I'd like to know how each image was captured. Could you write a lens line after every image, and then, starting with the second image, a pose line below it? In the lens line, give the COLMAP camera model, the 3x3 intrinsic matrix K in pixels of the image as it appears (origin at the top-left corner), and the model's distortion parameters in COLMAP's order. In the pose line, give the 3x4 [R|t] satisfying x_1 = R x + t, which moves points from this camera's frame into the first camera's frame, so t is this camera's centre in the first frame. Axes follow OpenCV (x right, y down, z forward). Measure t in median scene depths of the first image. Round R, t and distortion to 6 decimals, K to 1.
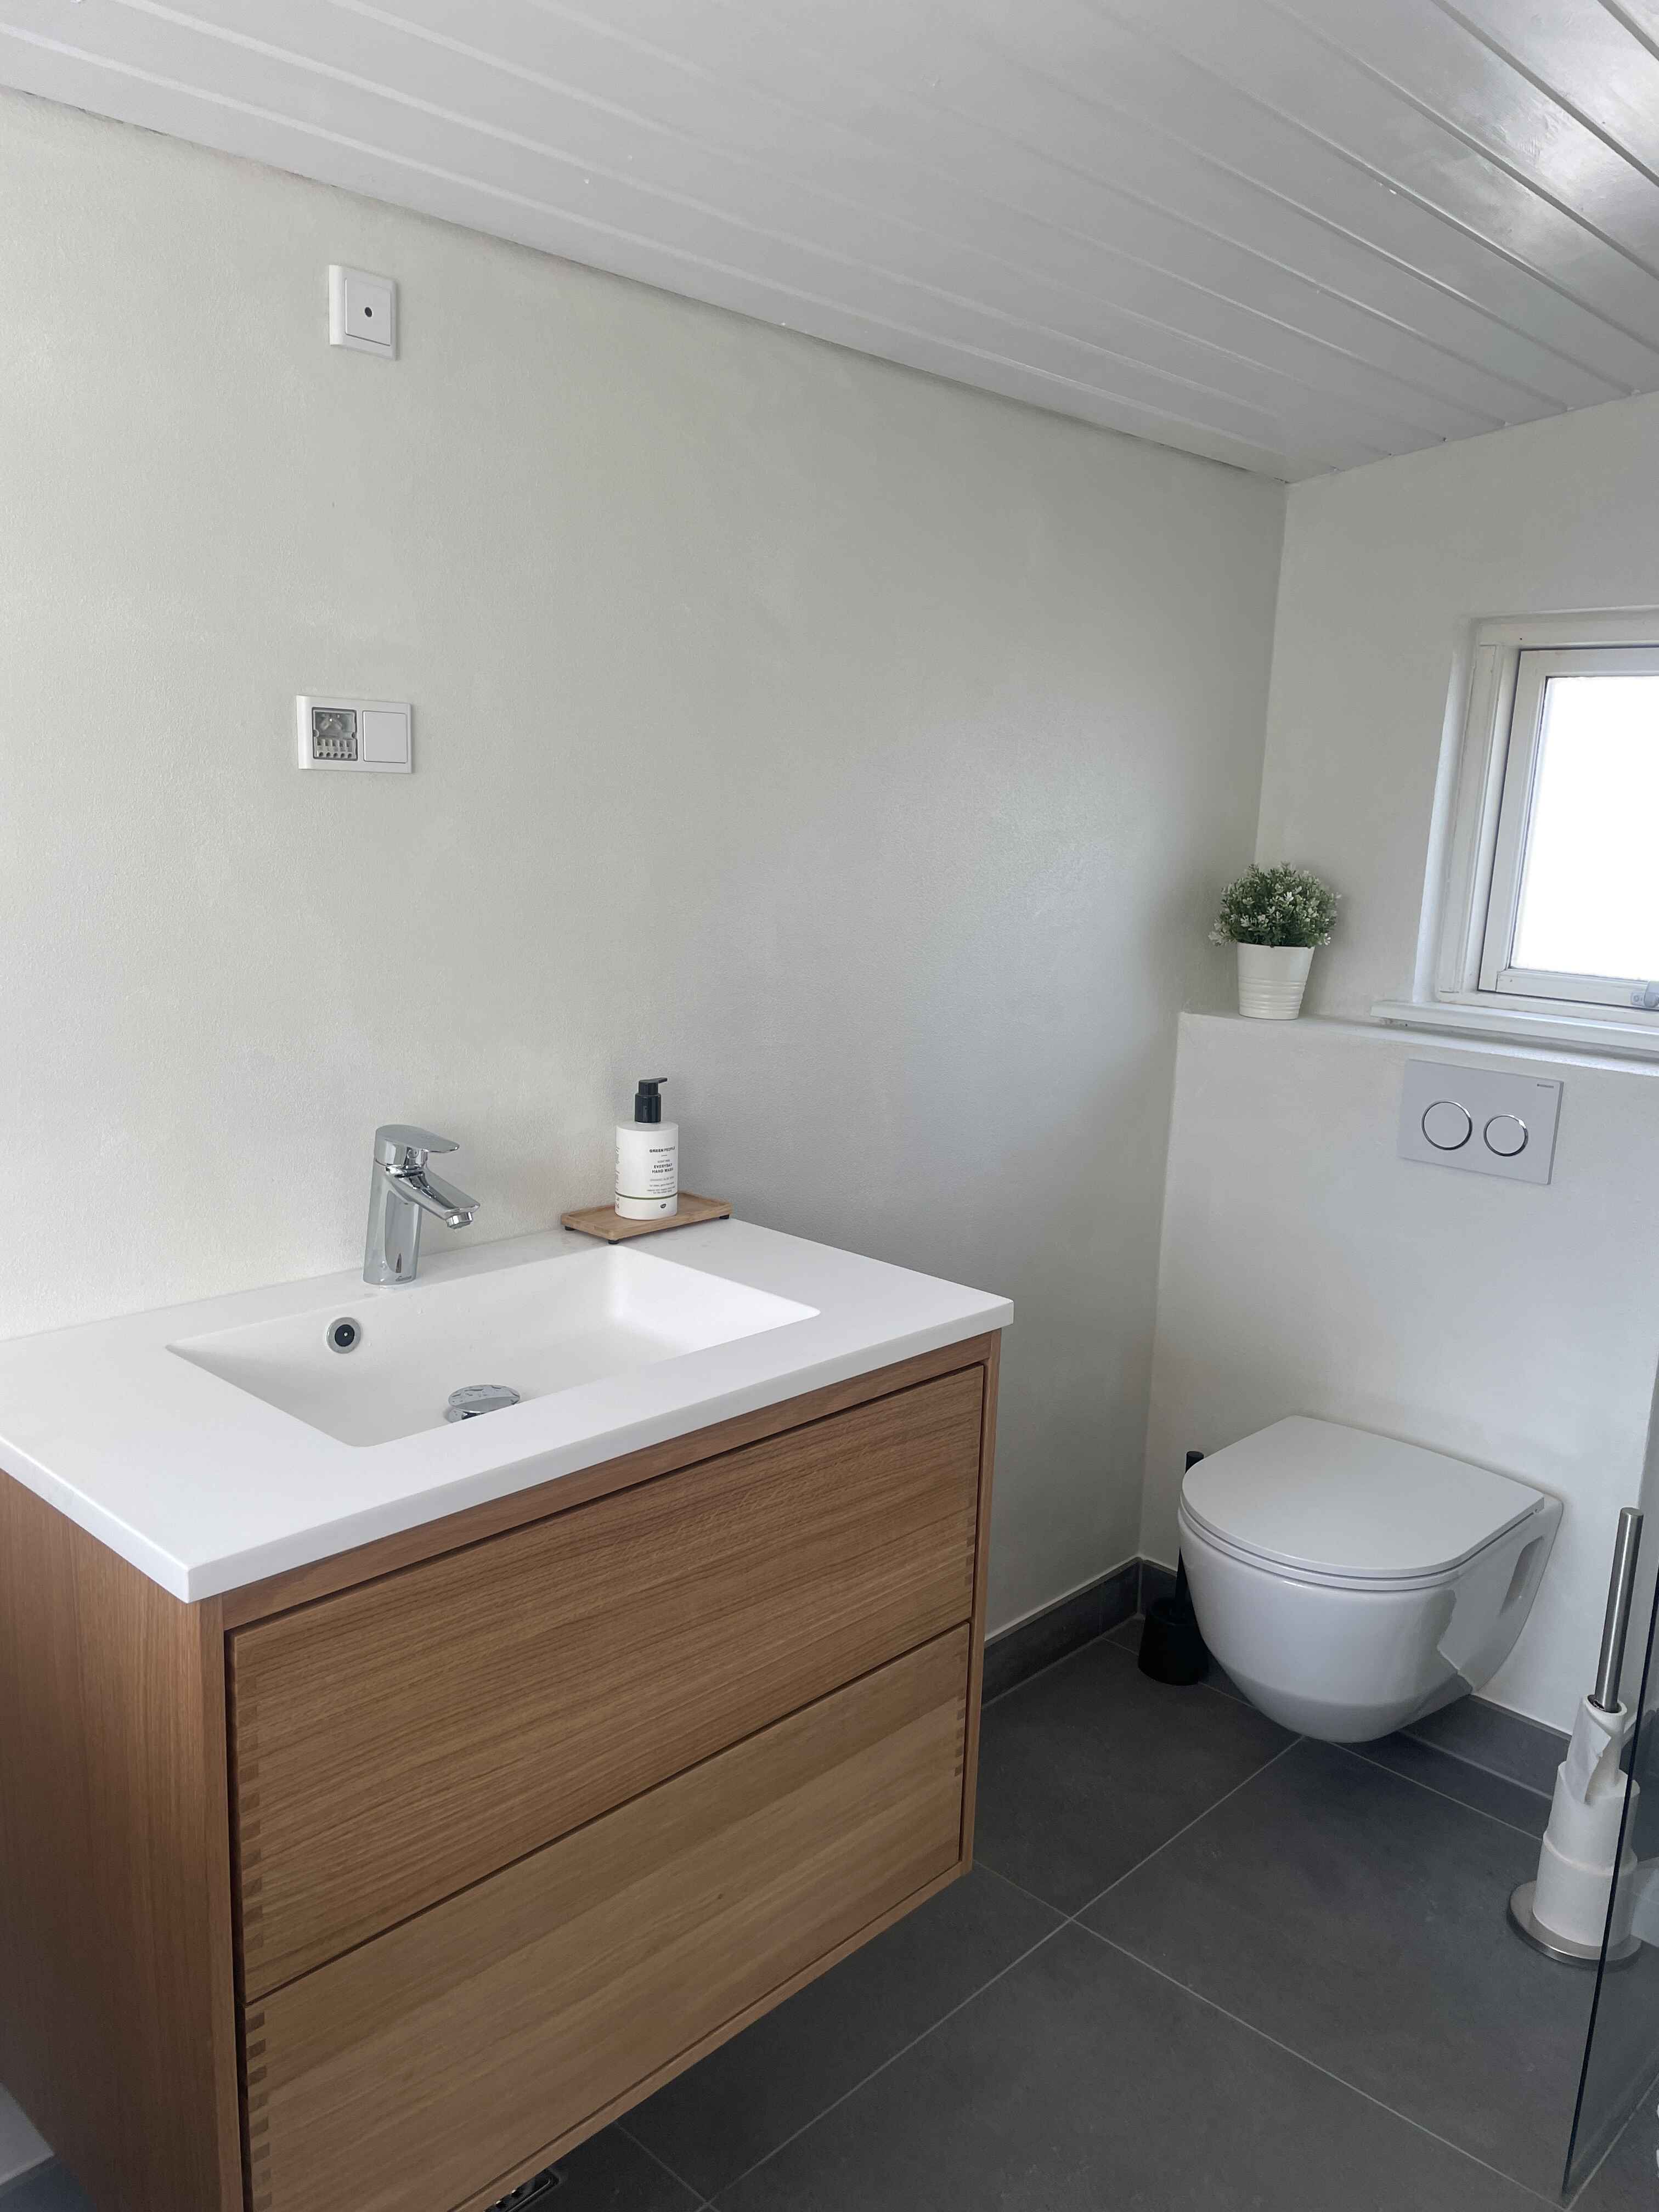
lens RADIAL K [[1671.3, 0, 835.1], [0, 1671.3, 1116.3], [0, 0, 1]] dist [0.086053, -0.109100]
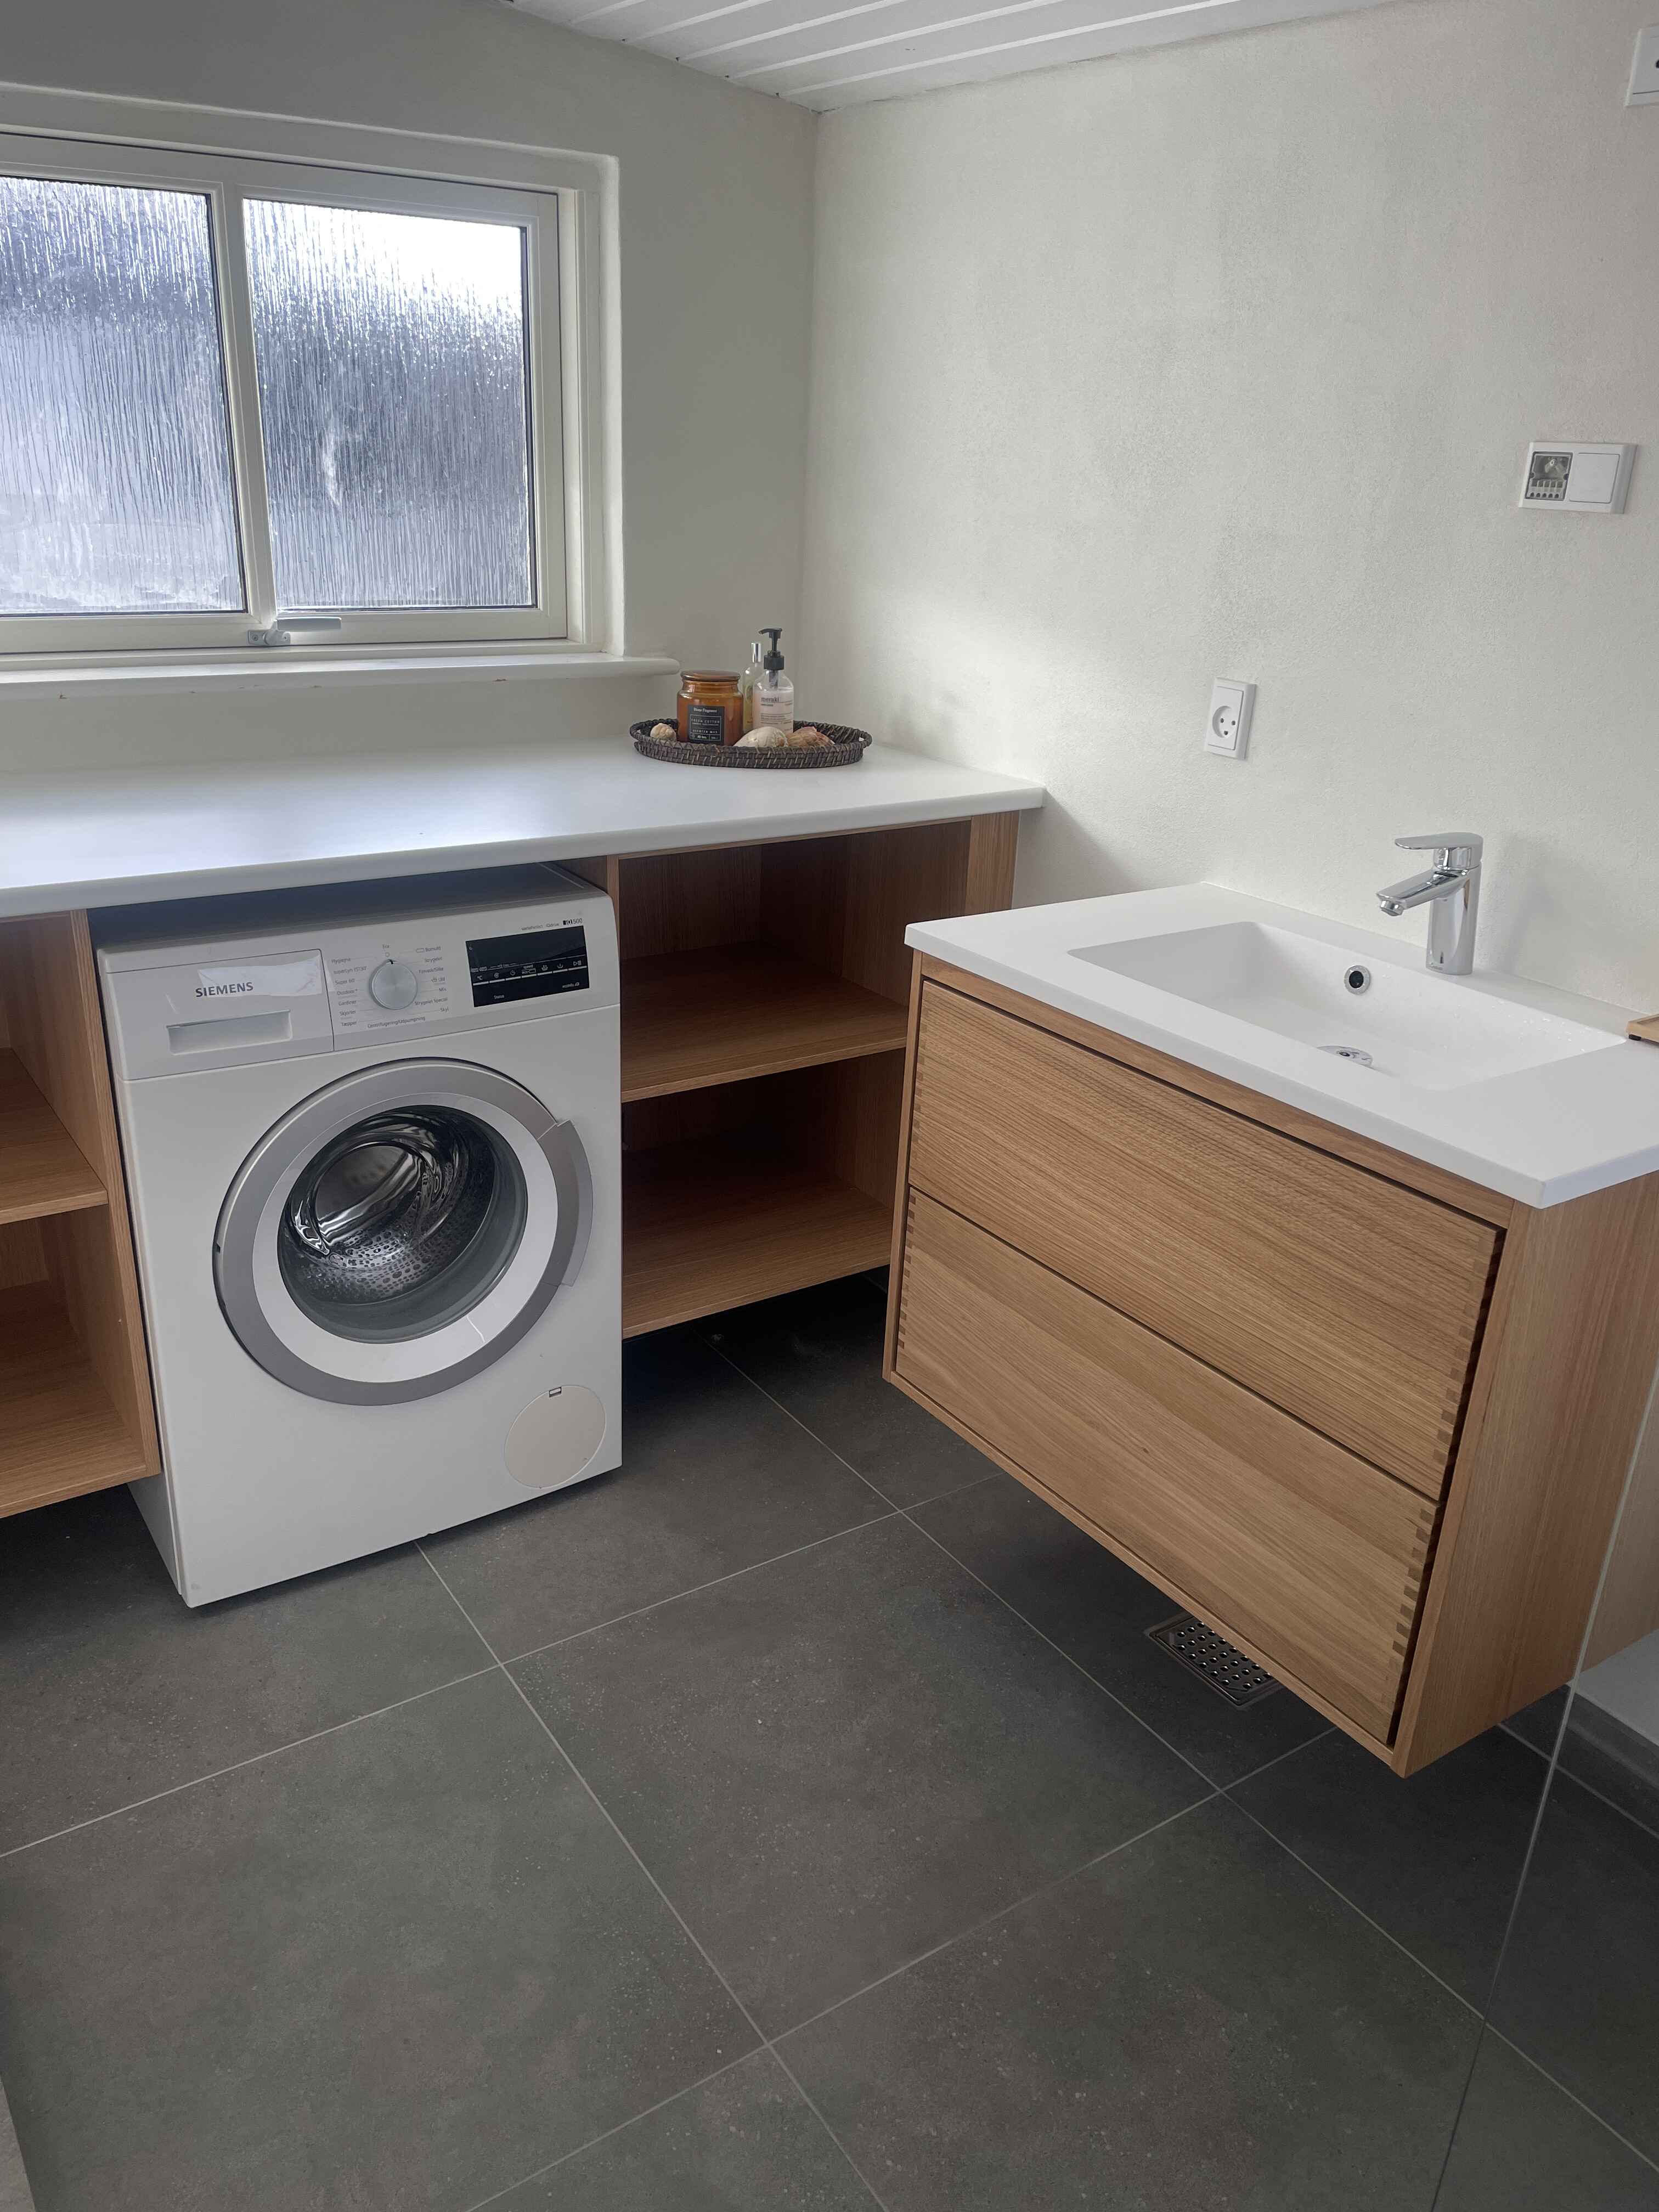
lens RADIAL K [[1671.3, 0, 809.1], [0, 1671.3, 1112.4], [0, 0, 1]] dist [0.086053, -0.109100]
pose [[-0.221772, 0.316349, -0.922356, 0.926600], [-0.239375, 0.899303, 0.365998, -0.133504], [0.945260, 0.301957, -0.123714, 0.756173]]
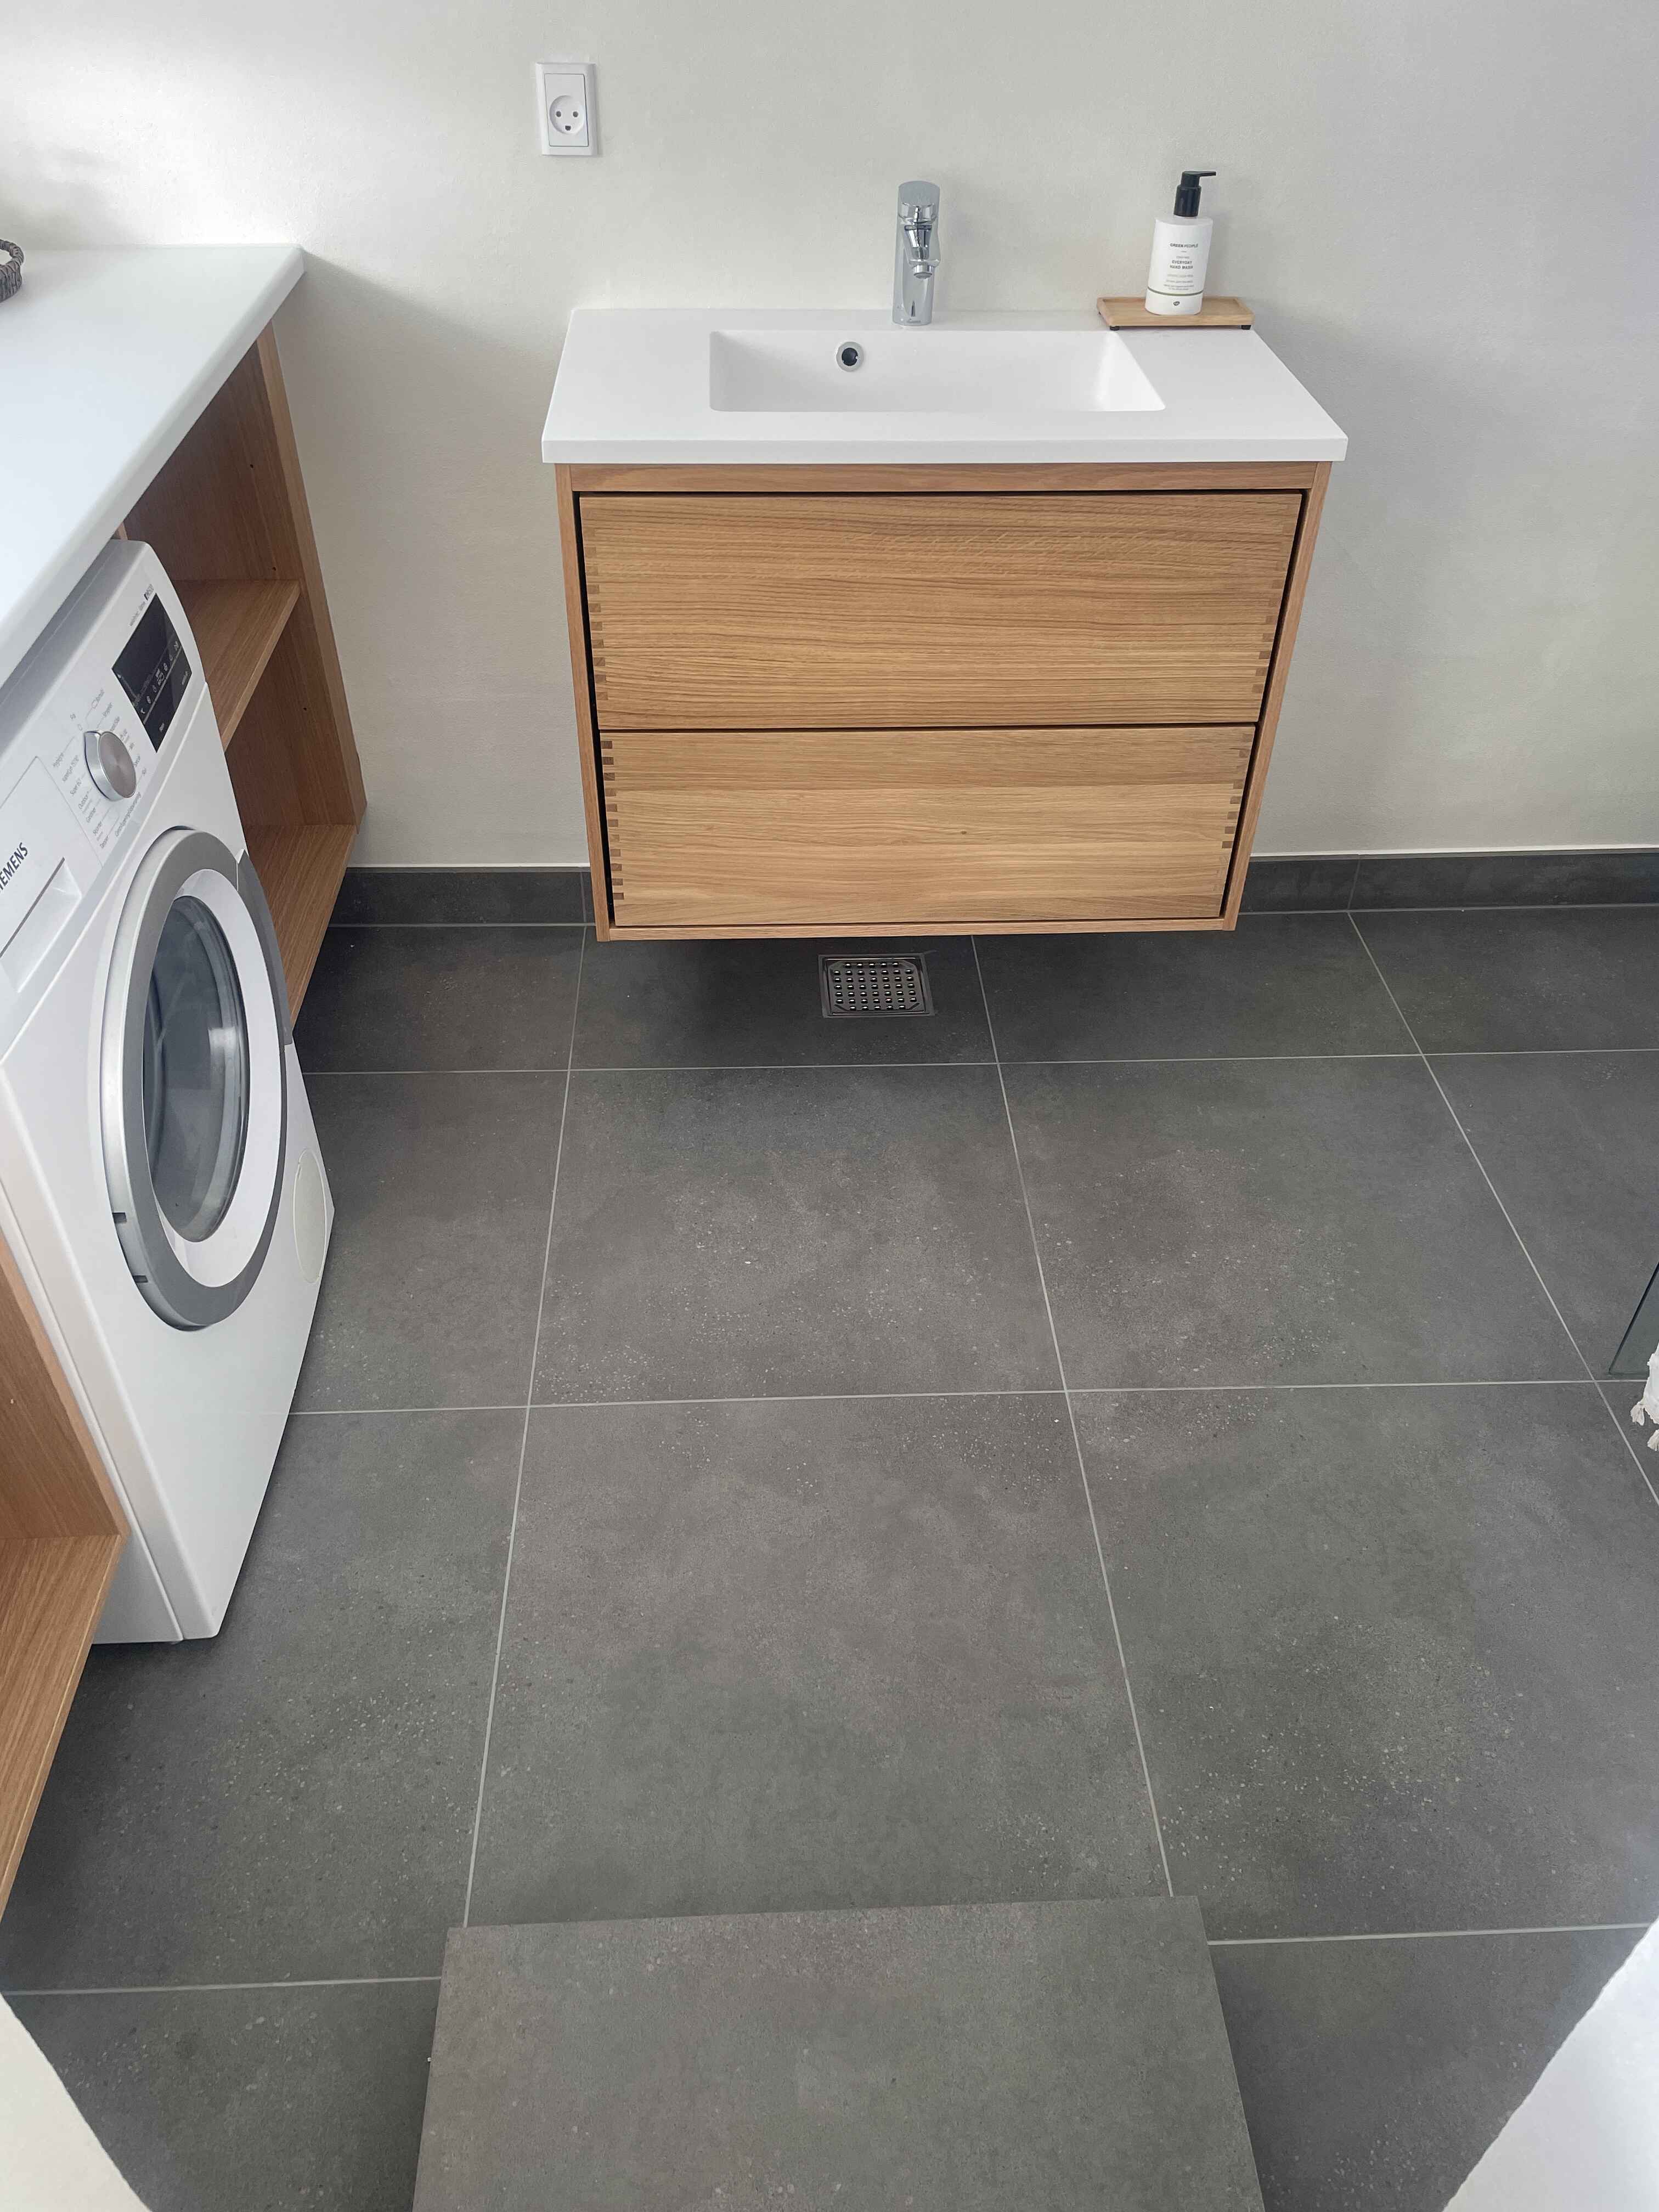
lens RADIAL K [[1671.3, 0, 830.9], [0, 1671.3, 1113.3], [0, 0, 1]] dist [0.086053, -0.109100]
pose [[0.722718, 0.416647, -0.551438, 0.644136], [-0.122196, 0.862324, 0.491391, -0.009400], [0.680254, -0.287754, 0.674130, -0.076222]]
